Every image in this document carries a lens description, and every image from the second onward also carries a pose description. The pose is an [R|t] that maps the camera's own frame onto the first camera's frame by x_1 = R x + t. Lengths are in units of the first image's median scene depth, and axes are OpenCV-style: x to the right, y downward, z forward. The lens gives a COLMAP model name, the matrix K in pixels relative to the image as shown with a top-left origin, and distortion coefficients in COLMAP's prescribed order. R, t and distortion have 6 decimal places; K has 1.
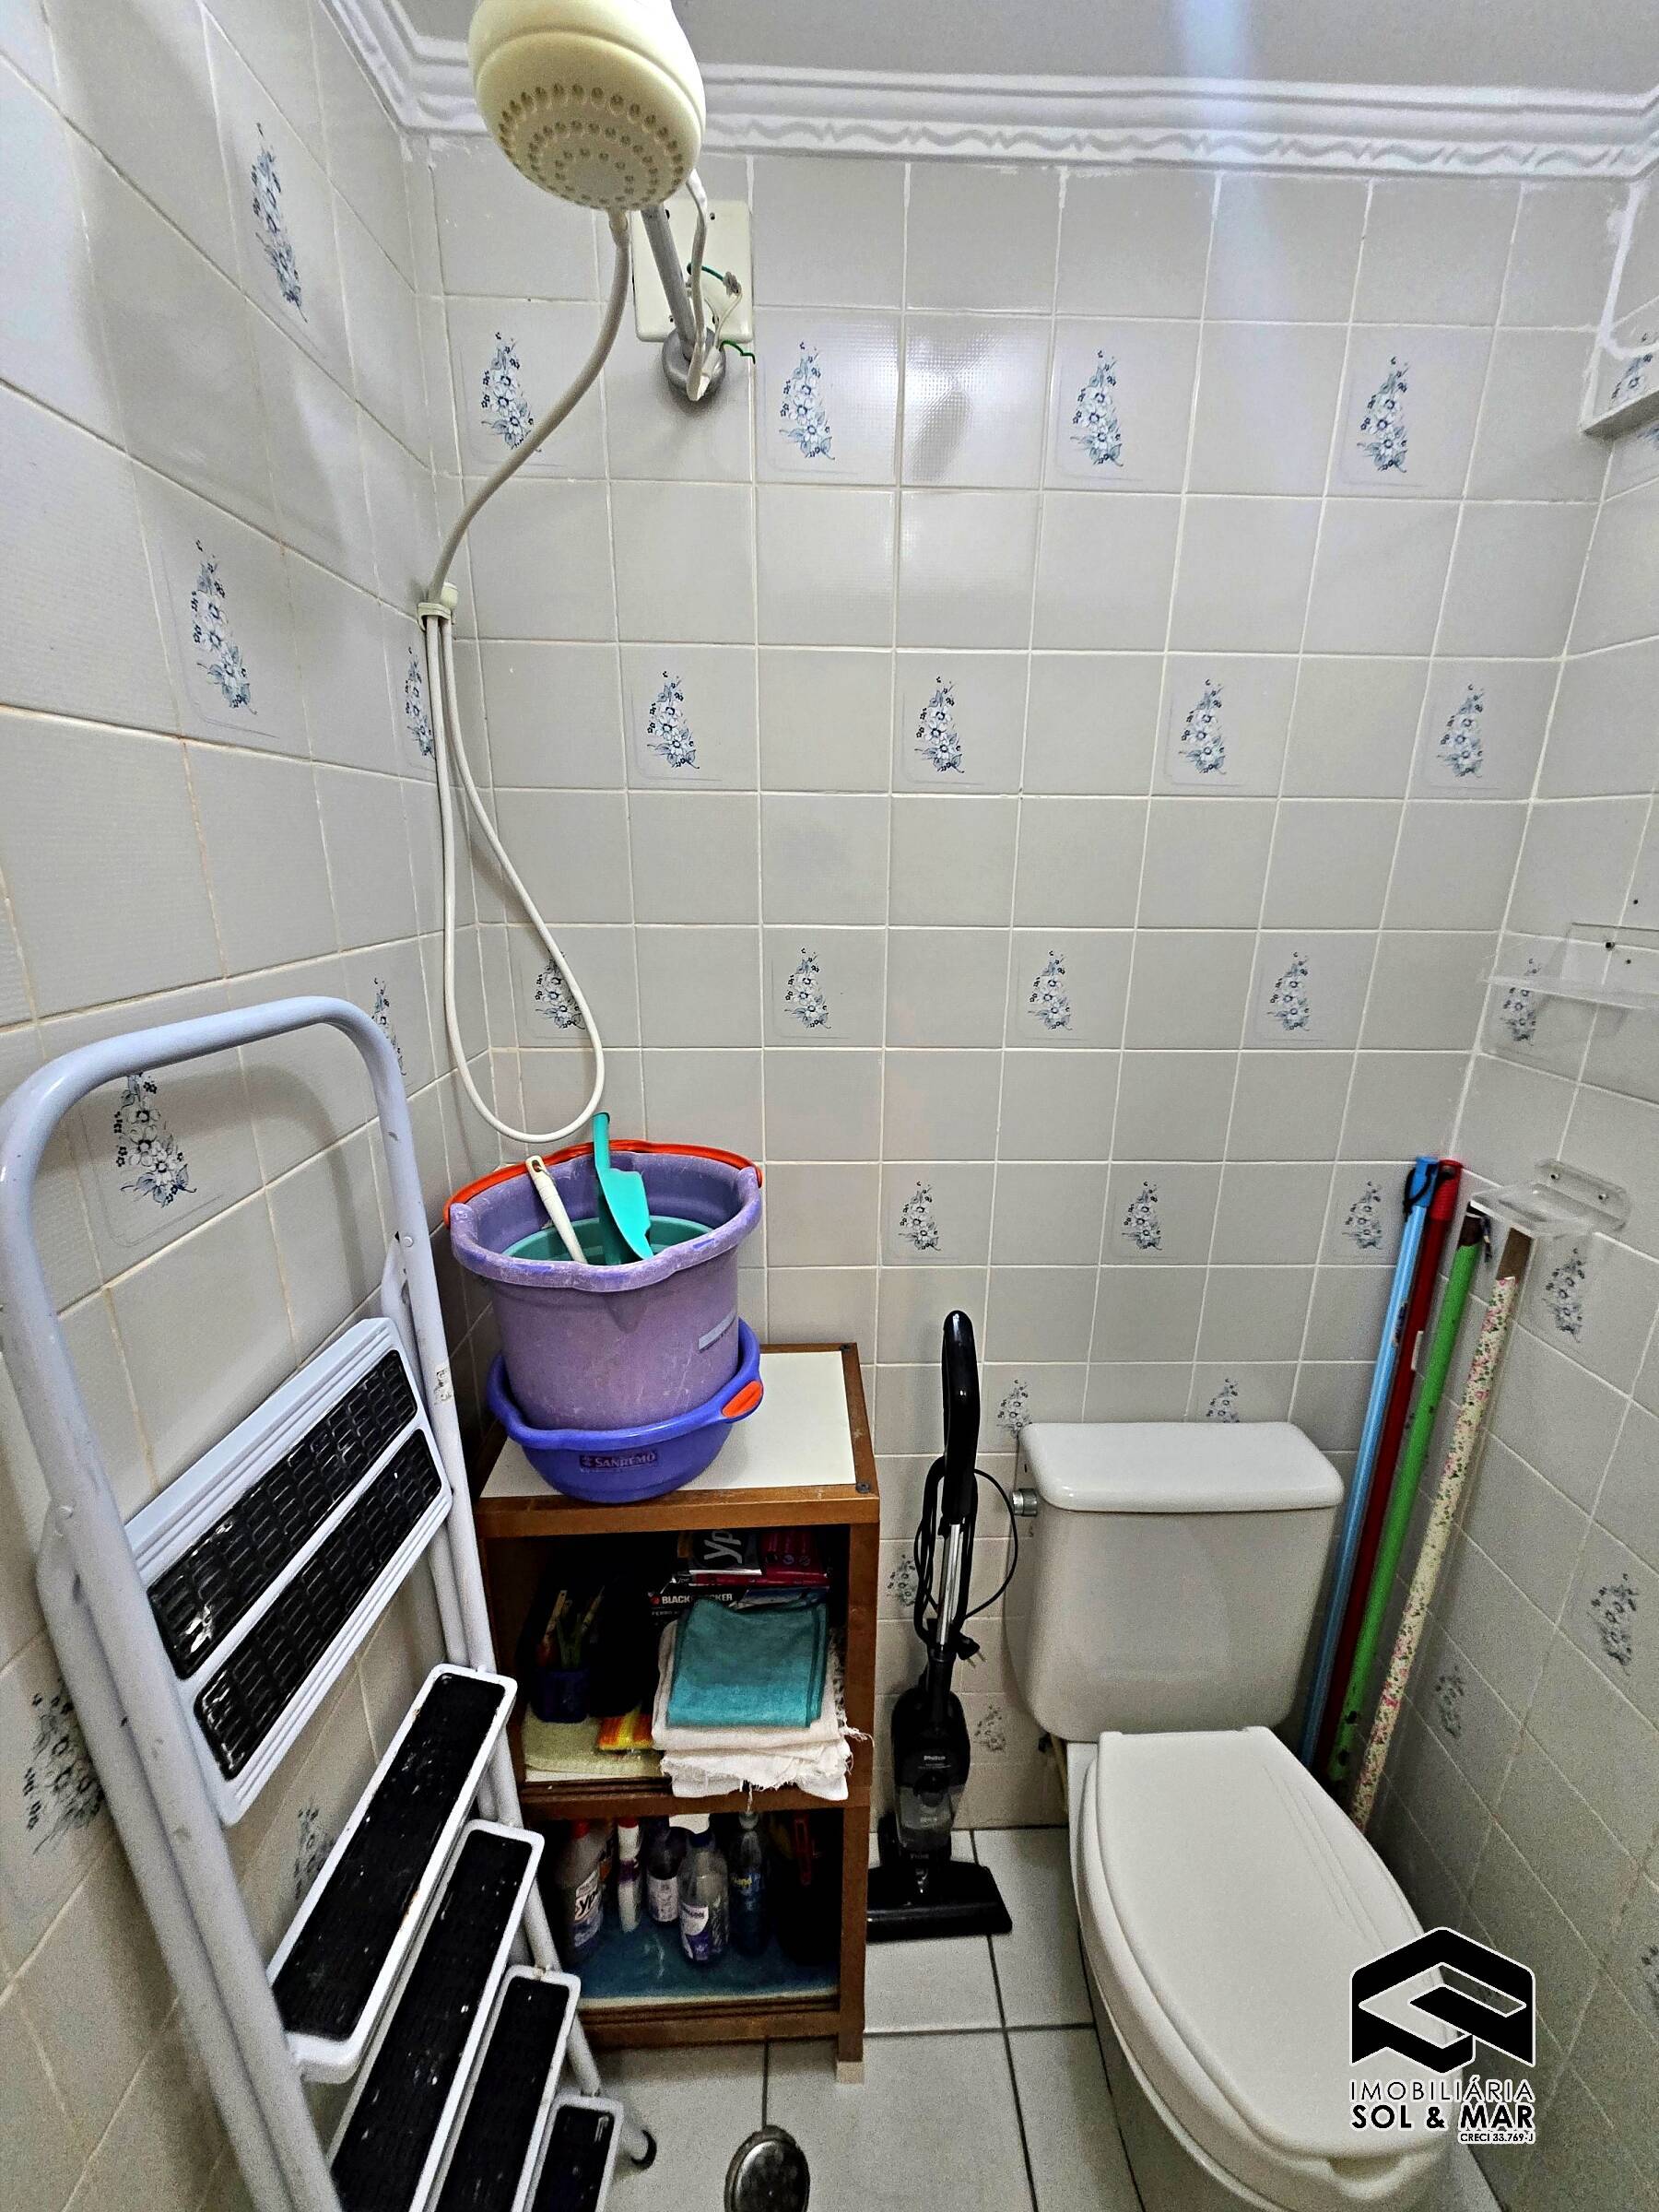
lens RADIAL K [[874.7, 0, 839.8], [0, 874.7, 1107.5], [0, 0, 1]] dist [0.002300, 0.000501]
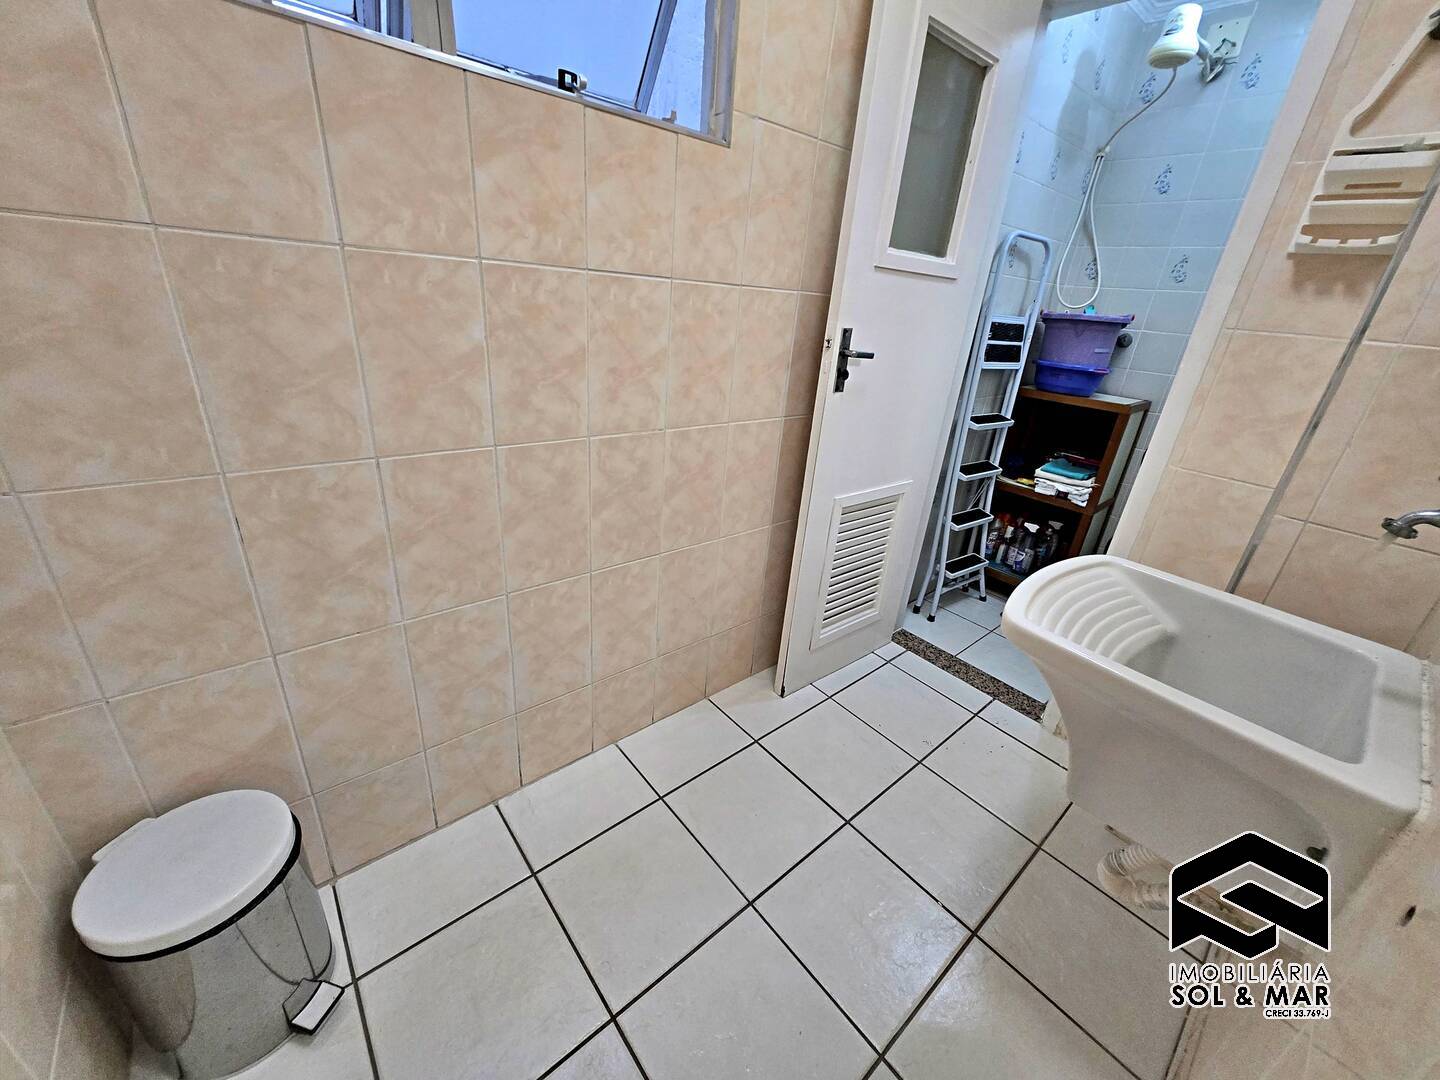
lens RADIAL K [[569.4, 0, 716.5], [0, 569.4, 542.3], [0, 0, 1]] dist [0.002300, 0.000501]
pose [[0.625534, 0.345160, -0.699694, 0.726890], [-0.294546, 0.934927, 0.197875, 0.909727], [0.722461, 0.082315, 0.686494, -1.593909]]
